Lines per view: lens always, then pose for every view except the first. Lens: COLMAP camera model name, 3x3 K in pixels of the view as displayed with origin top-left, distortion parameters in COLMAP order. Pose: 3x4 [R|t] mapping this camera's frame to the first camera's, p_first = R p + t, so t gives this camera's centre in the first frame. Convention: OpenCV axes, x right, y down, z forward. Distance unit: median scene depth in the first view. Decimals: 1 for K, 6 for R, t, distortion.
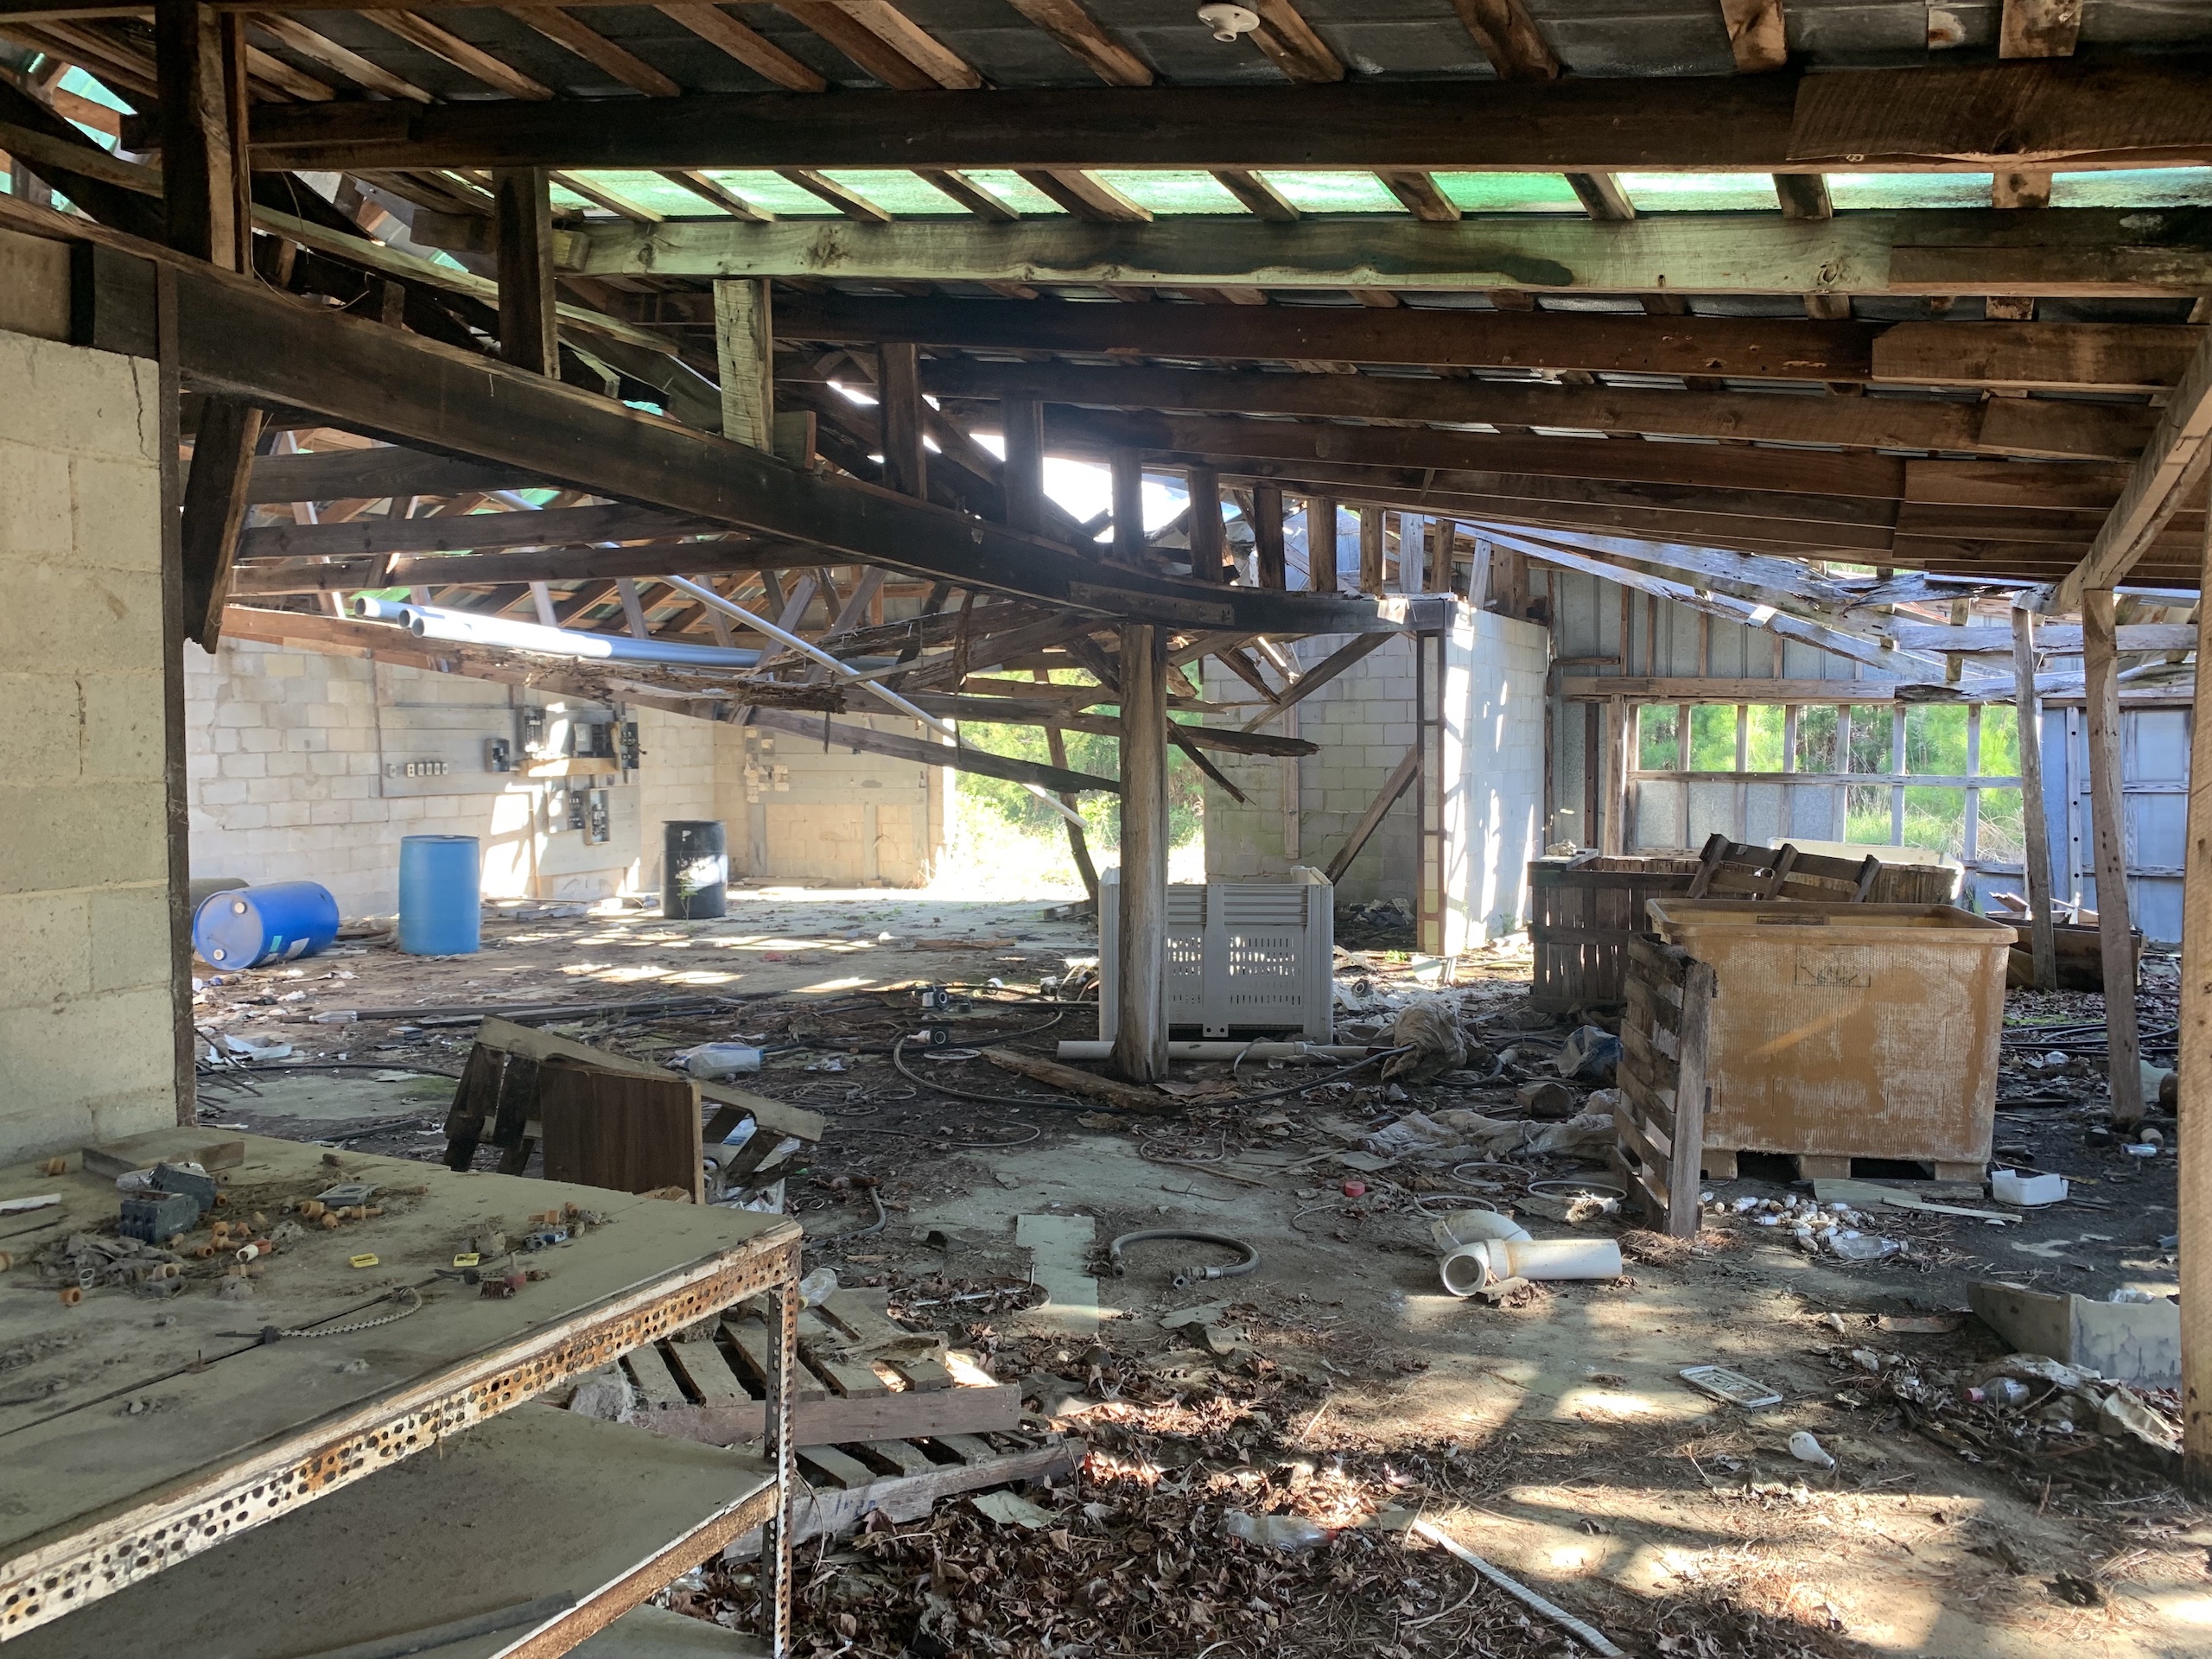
lens RADIAL K [[1654.2, 0, 1068.6], [0, 1654.2, 831.7], [0, 0, 1]] dist [-0.000576, -0.040402]
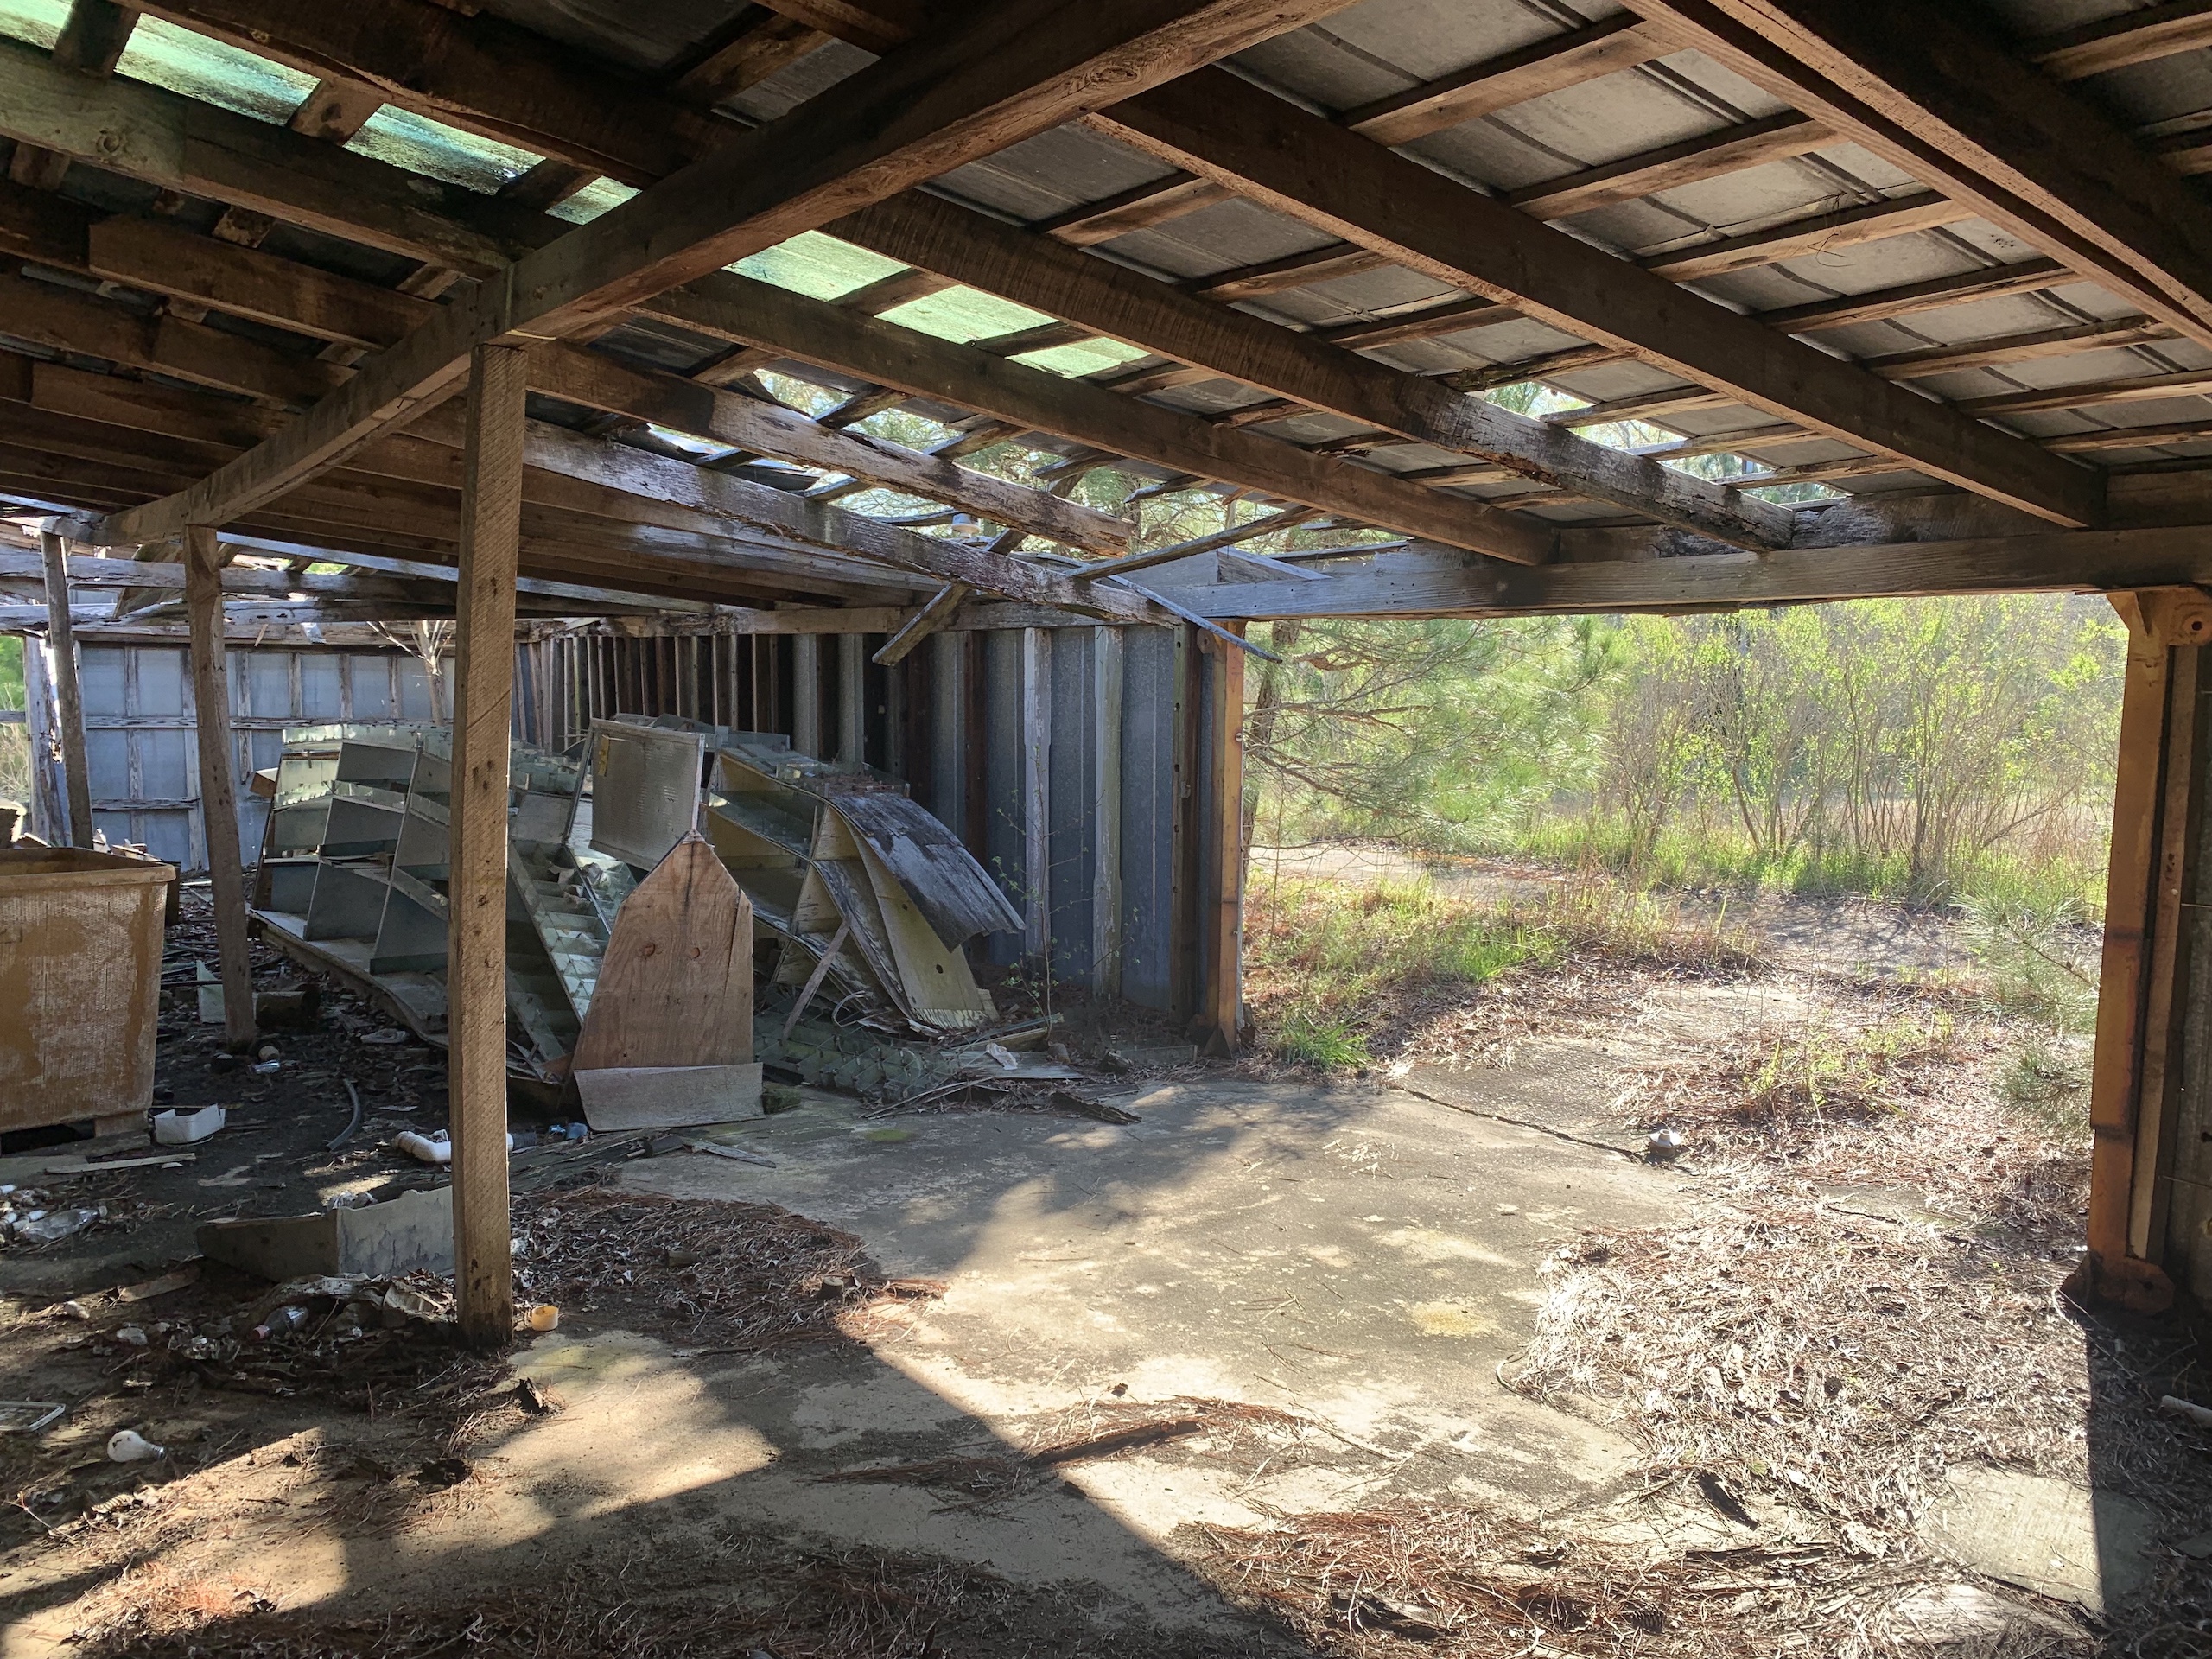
lens RADIAL K [[1654.2, 0, 1068.6], [0, 1654.2, 831.7], [0, 0, 1]] dist [-0.000576, -0.040402]
pose [[0.384192, -0.054107, 0.921666, -0.162323], [0.018633, 0.998532, 0.050852, -0.001572], [-0.923065, -0.002363, 0.384636, 0.166559]]
